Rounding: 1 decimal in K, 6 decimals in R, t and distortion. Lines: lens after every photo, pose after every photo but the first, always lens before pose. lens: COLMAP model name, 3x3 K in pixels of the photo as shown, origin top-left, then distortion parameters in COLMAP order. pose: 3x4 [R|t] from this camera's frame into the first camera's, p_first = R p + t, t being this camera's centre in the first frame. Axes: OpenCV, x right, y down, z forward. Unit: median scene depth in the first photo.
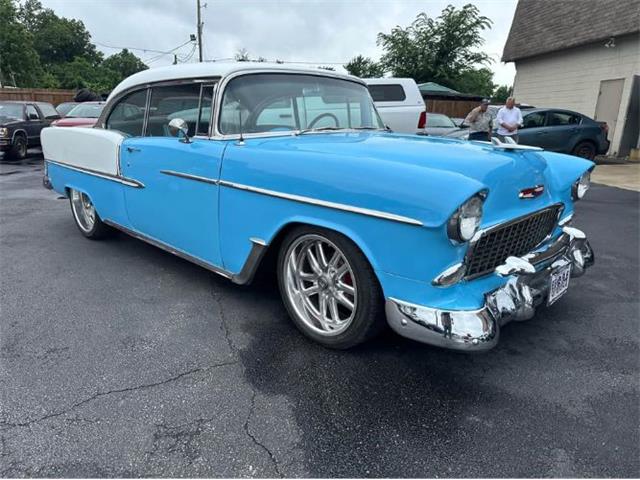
lens RADIAL K [[453.4, 0, 314.0], [0, 453.4, 240.2], [0, 0, 1]] dist [0.008903, -0.008110]
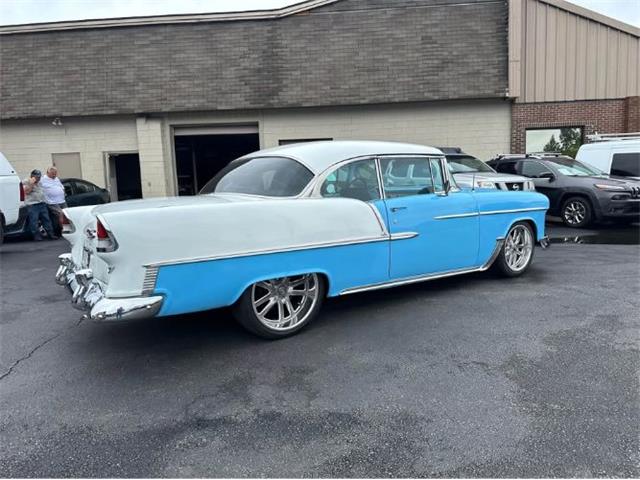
lens RADIAL K [[447.1, 0, 321.1], [0, 447.1, 247.5], [0, 0, 1]] dist [0.059122, -0.082861]
pose [[0.184120, -0.158550, 0.970032, -1.502965], [0.286332, 0.952752, 0.101378, -0.270563], [-0.940273, 0.259086, 0.220818, 0.938553]]
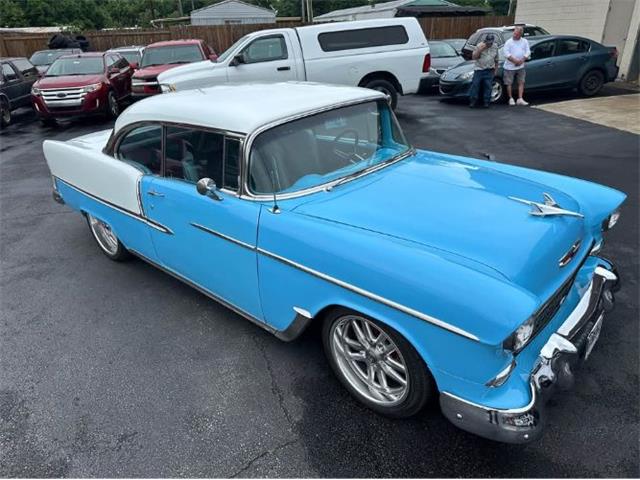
lens RADIAL K [[456.9, 0, 320.0], [0, 456.9, 240.0], [0, 0, 1]] dist [0.001053, -0.006381]
pose [[0.997636, -0.067821, 0.011042, -0.059114], [0.065034, 0.983821, 0.166932, -0.227925], [-0.022185, -0.165819, 0.985907, 0.005134]]
